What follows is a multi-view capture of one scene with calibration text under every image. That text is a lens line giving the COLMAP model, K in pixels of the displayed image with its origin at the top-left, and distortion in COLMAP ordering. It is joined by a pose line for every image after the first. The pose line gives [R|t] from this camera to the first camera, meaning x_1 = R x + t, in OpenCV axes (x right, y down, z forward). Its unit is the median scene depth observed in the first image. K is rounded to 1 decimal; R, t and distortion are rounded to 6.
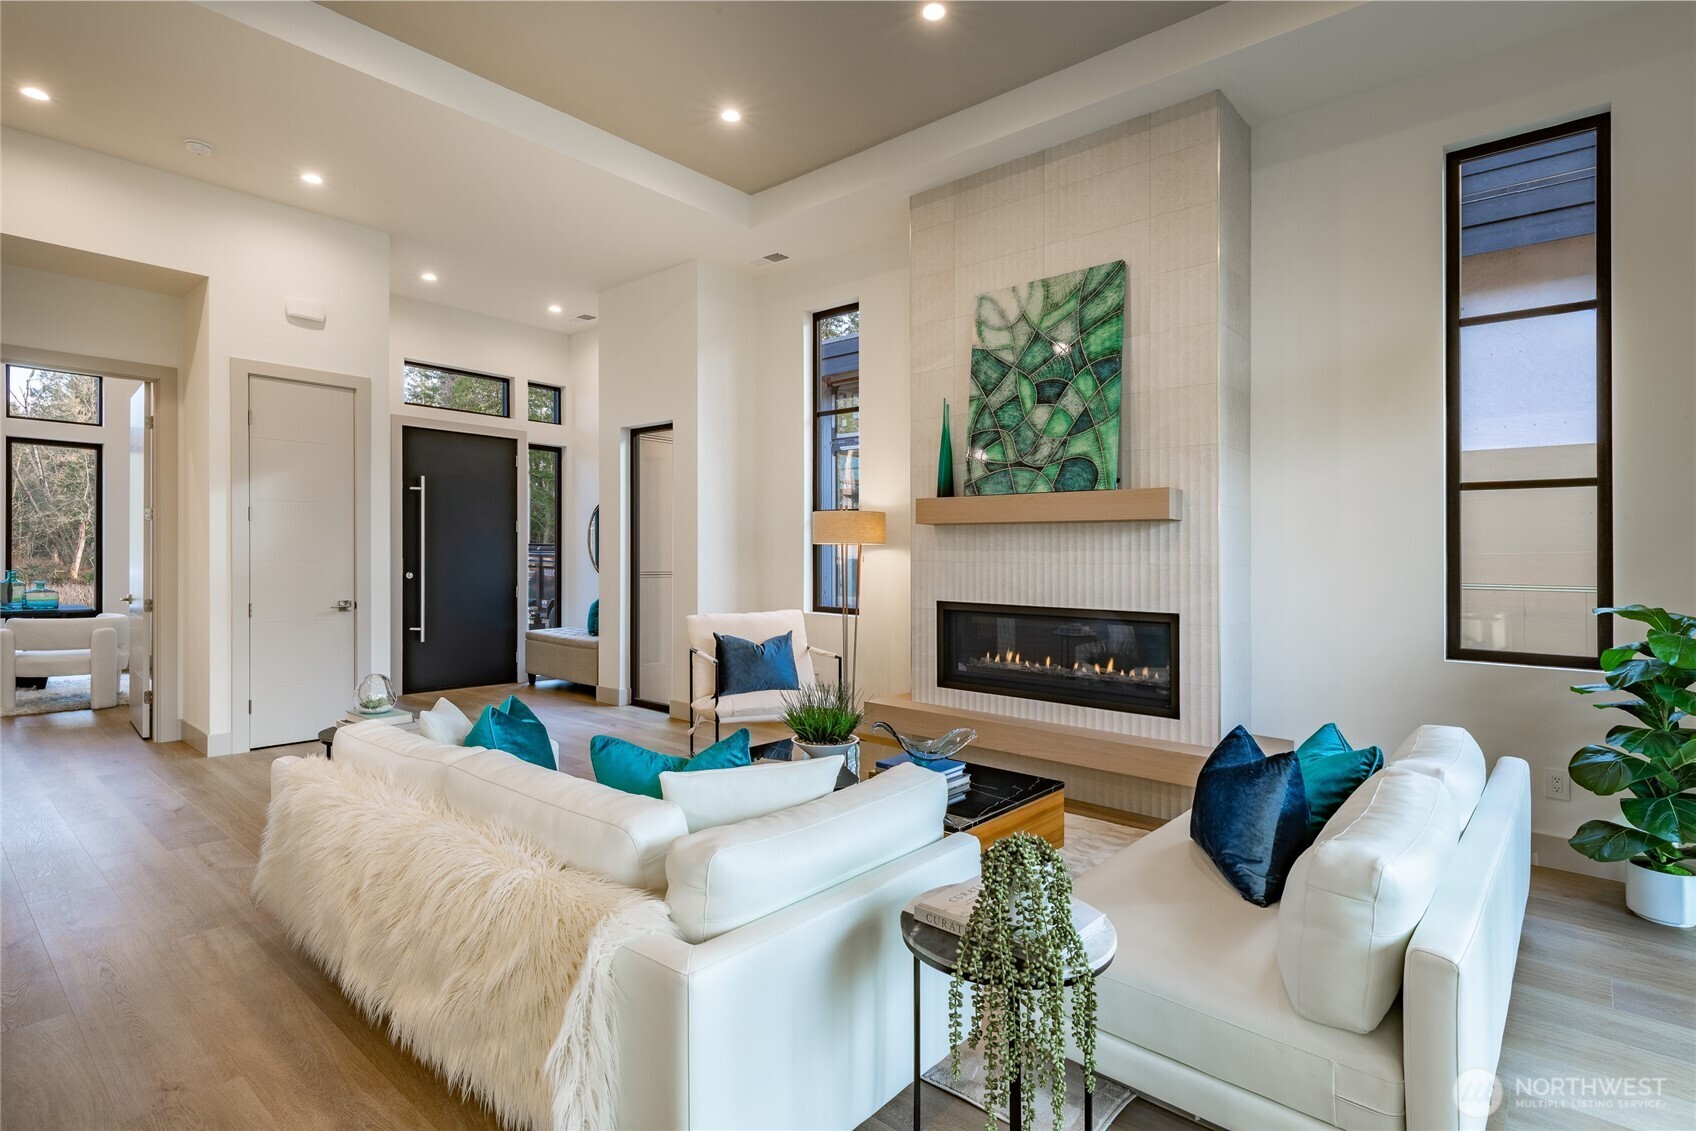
lens RADIAL K [[807.0, 0, 865.2], [0, 807.0, 560.0], [0, 0, 1]] dist [0.001660, -0.001468]
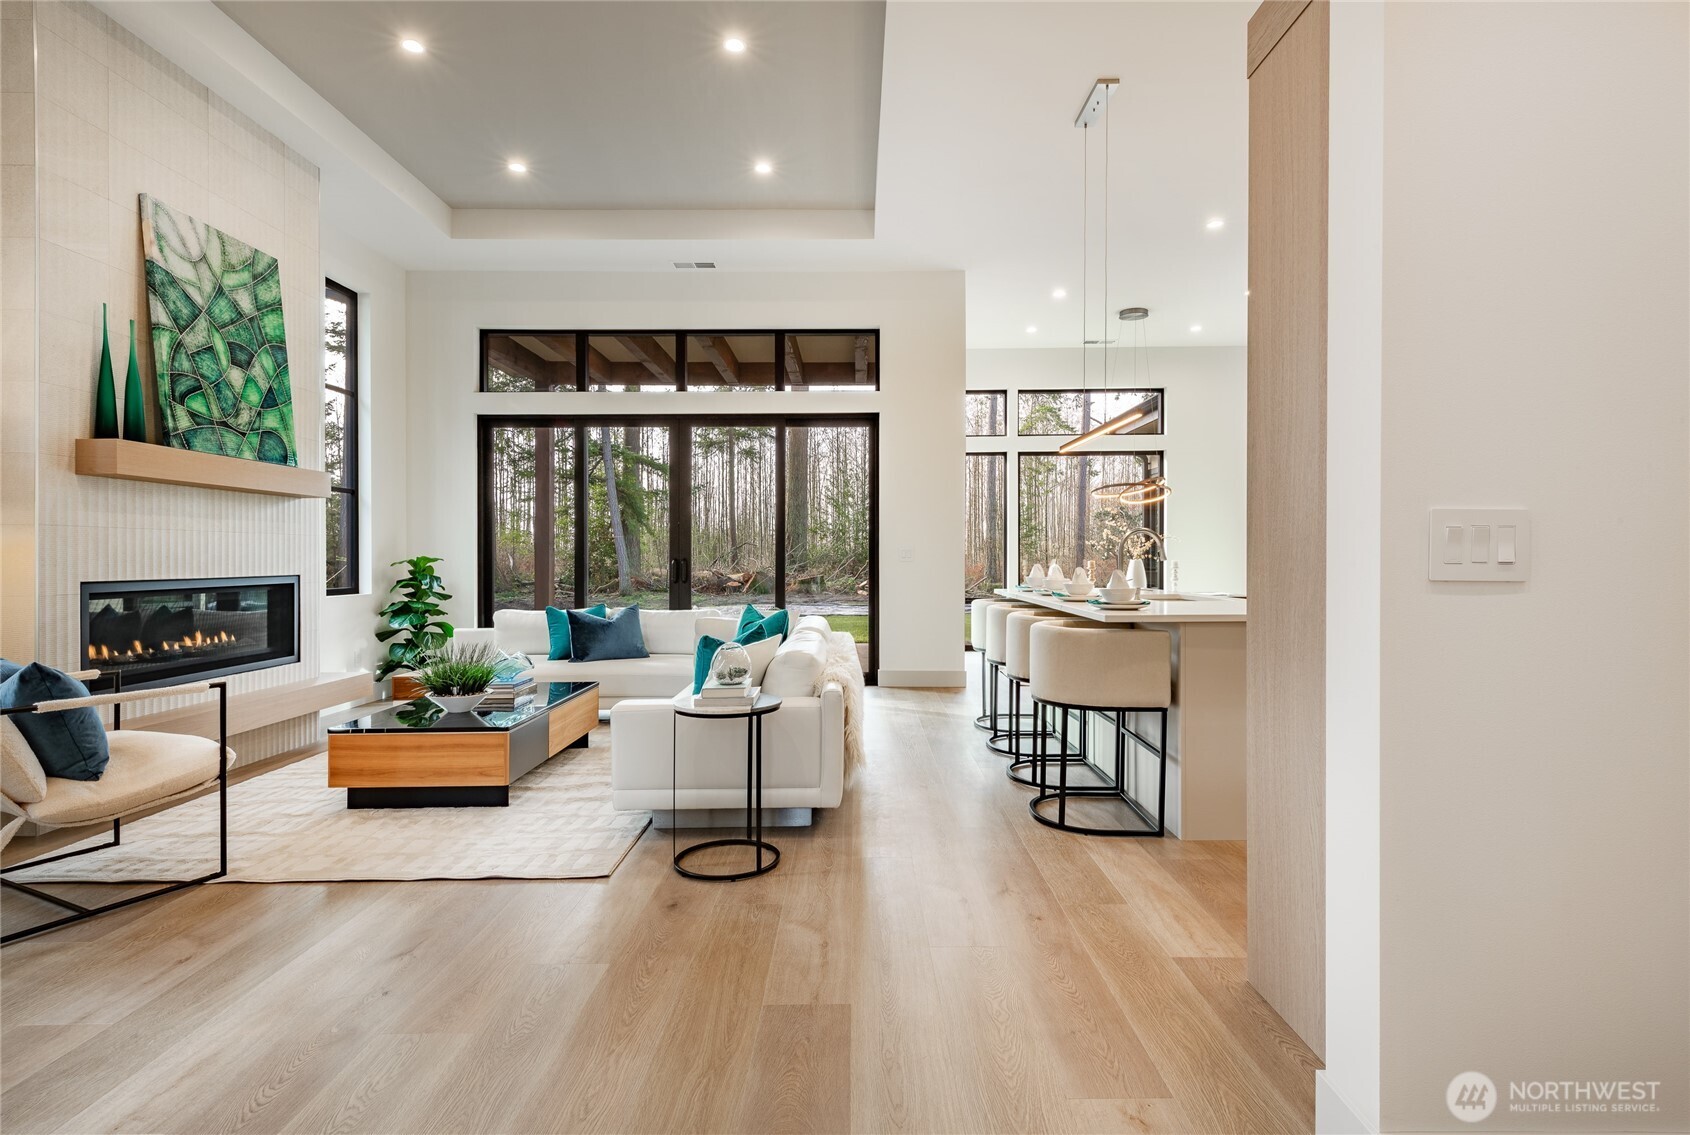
lens RADIAL K [[804.2, 0, 854.8], [0, 804.2, 569.0], [0, 0, 1]] dist [0.001660, -0.001468]
pose [[-0.633265, -0.019166, 0.773698, -1.000558], [0.001550, 0.999660, 0.026031, 0.025431], [-0.773933, 0.017684, -0.633020, 1.040194]]
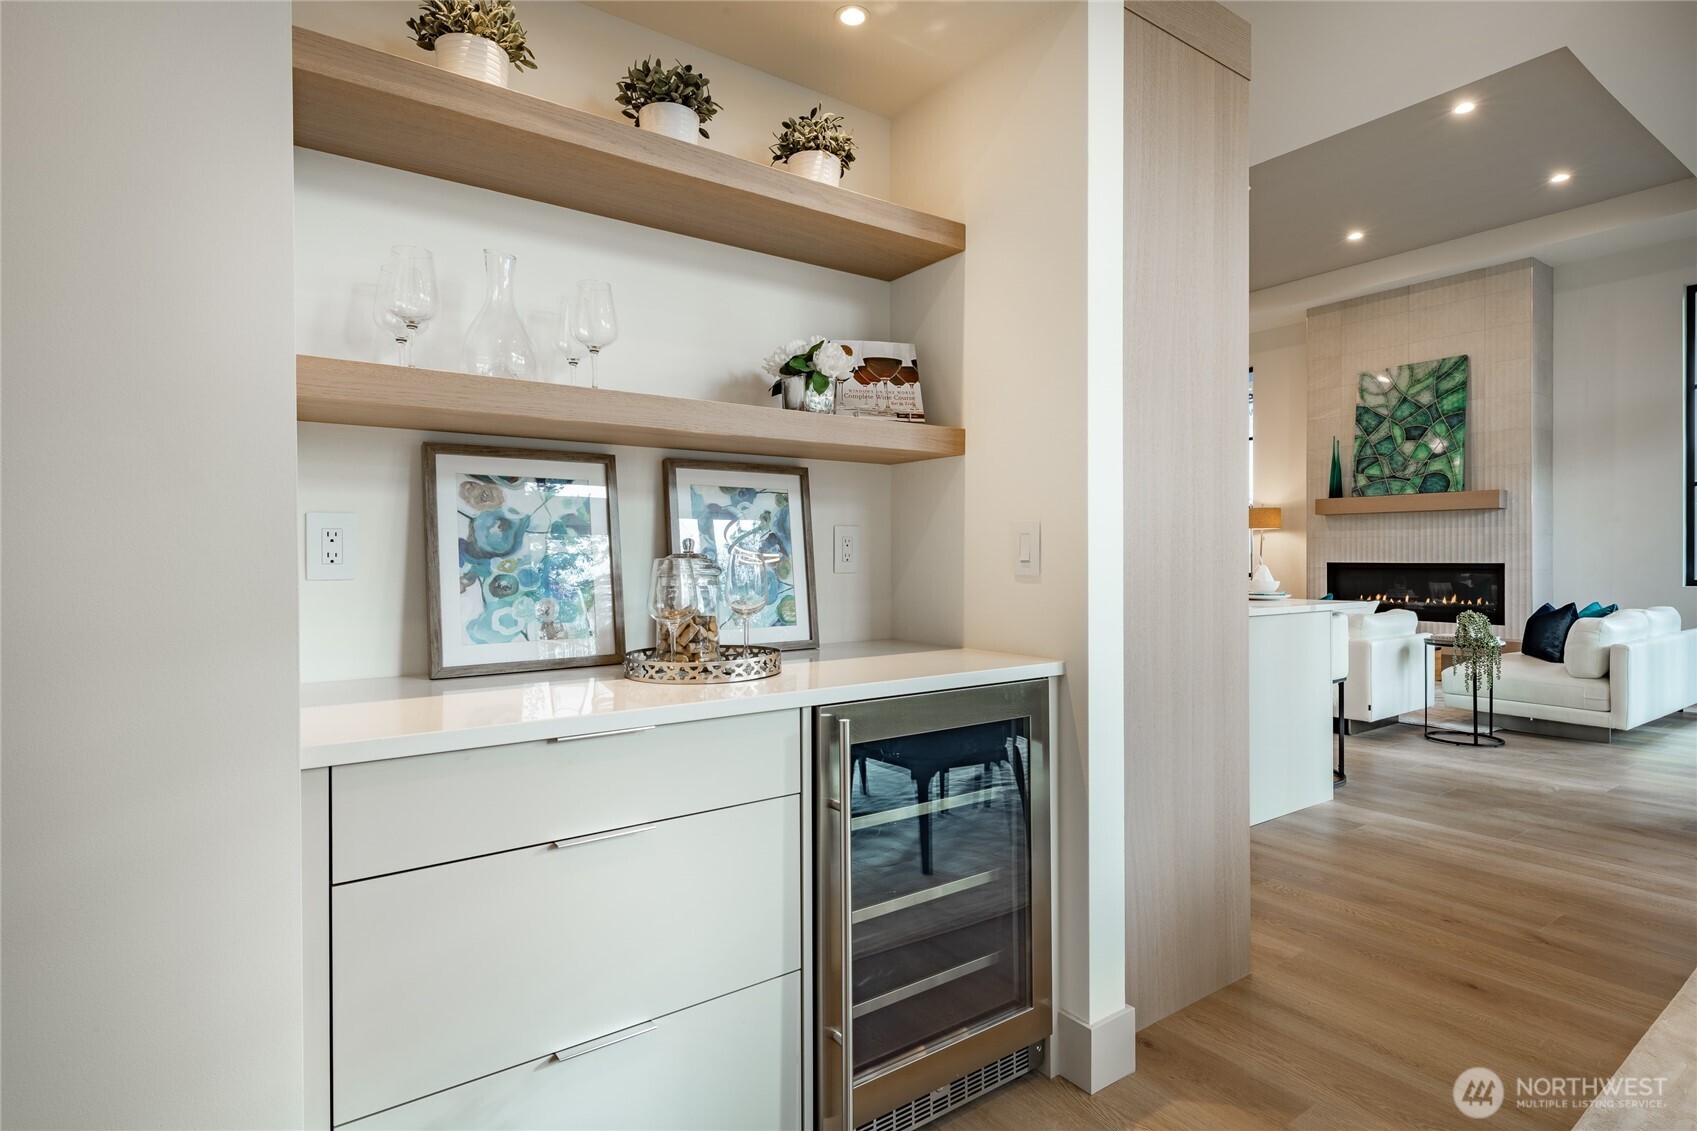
lens RADIAL K [[886.2, 0, 844.7], [0, 886.2, 581.5], [0, 0, 1]] dist [-0.000865, -0.001682]
pose [[0.973999, -0.008602, -0.226388, -0.504478], [0.013622, 0.999695, 0.020623, 0.044007], [0.226142, -0.023171, 0.973819, -1.050889]]
